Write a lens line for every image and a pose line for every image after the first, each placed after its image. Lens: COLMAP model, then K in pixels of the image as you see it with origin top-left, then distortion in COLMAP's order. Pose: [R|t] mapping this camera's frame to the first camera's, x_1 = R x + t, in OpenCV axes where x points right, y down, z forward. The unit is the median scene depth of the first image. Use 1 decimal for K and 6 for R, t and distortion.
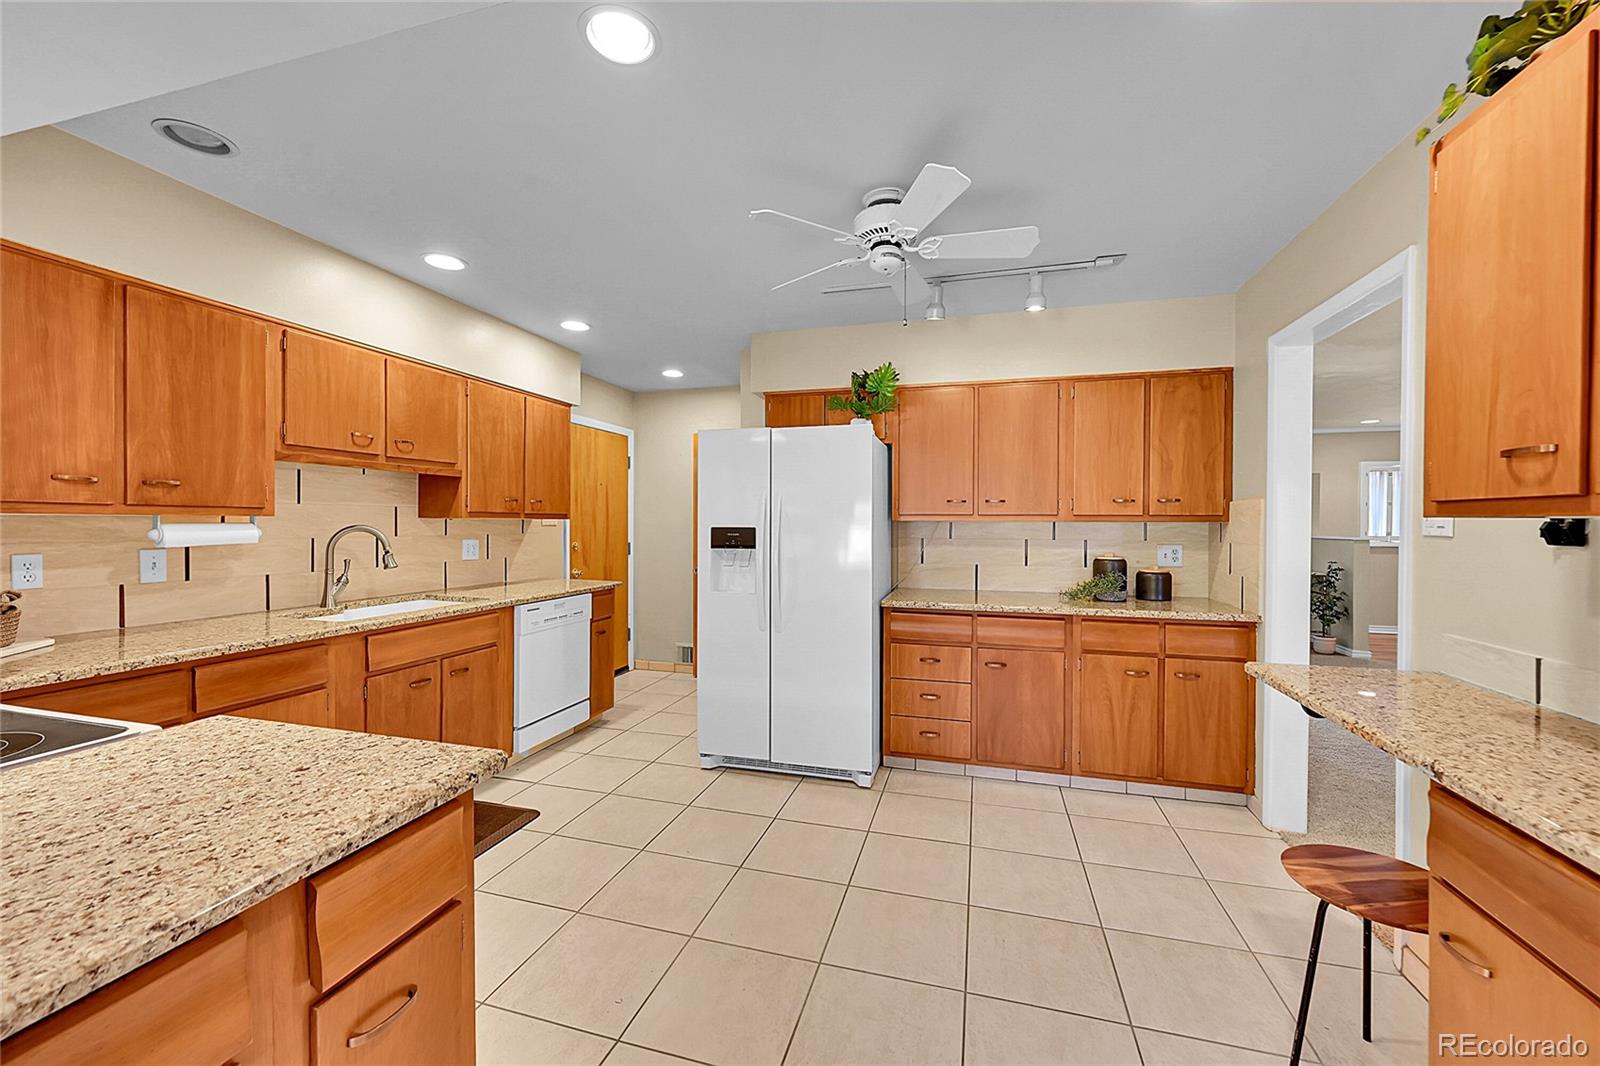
lens RADIAL K [[630.9, 0, 800.6], [0, 630.9, 530.0], [0, 0, 1]] dist [-0.003661, -0.000096]
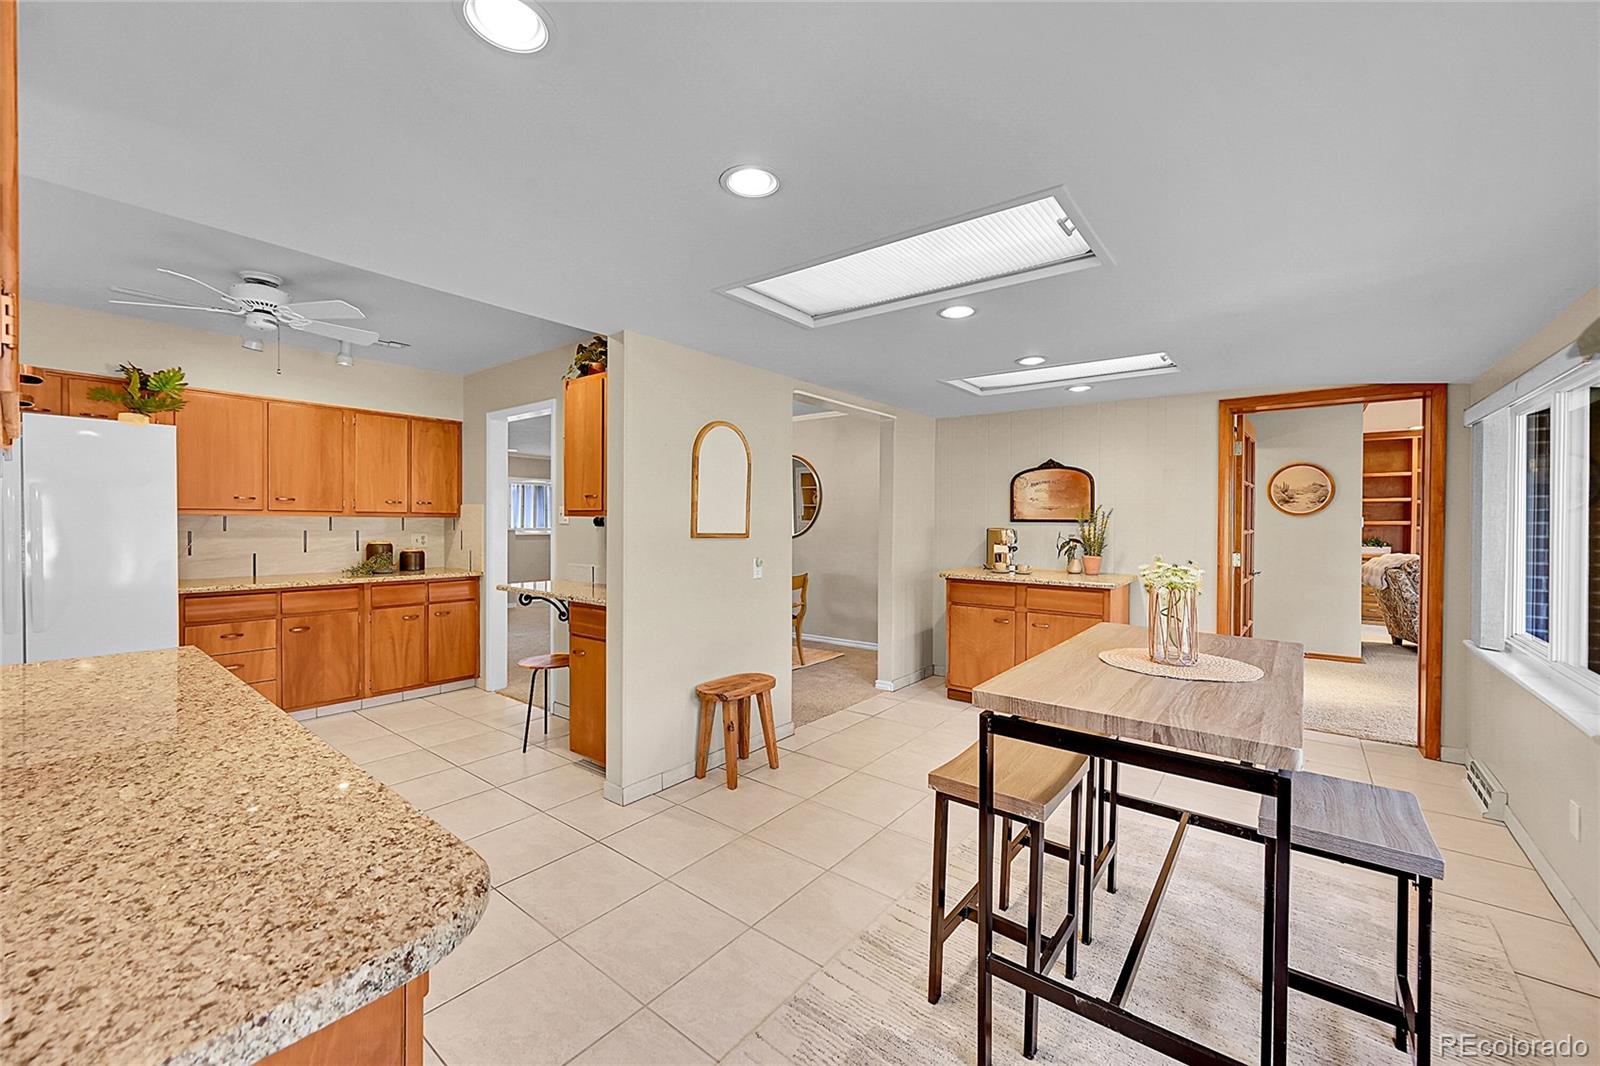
lens RADIAL K [[630.9, 0, 799.0], [0, 630.9, 528.8], [0, 0, 1]] dist [-0.003661, -0.000096]
pose [[0.376092, -0.010202, 0.926526, -0.479570], [0.005286, 0.999947, 0.008865, 0.006339], [-0.926567, 0.001563, 0.376126, -0.402059]]
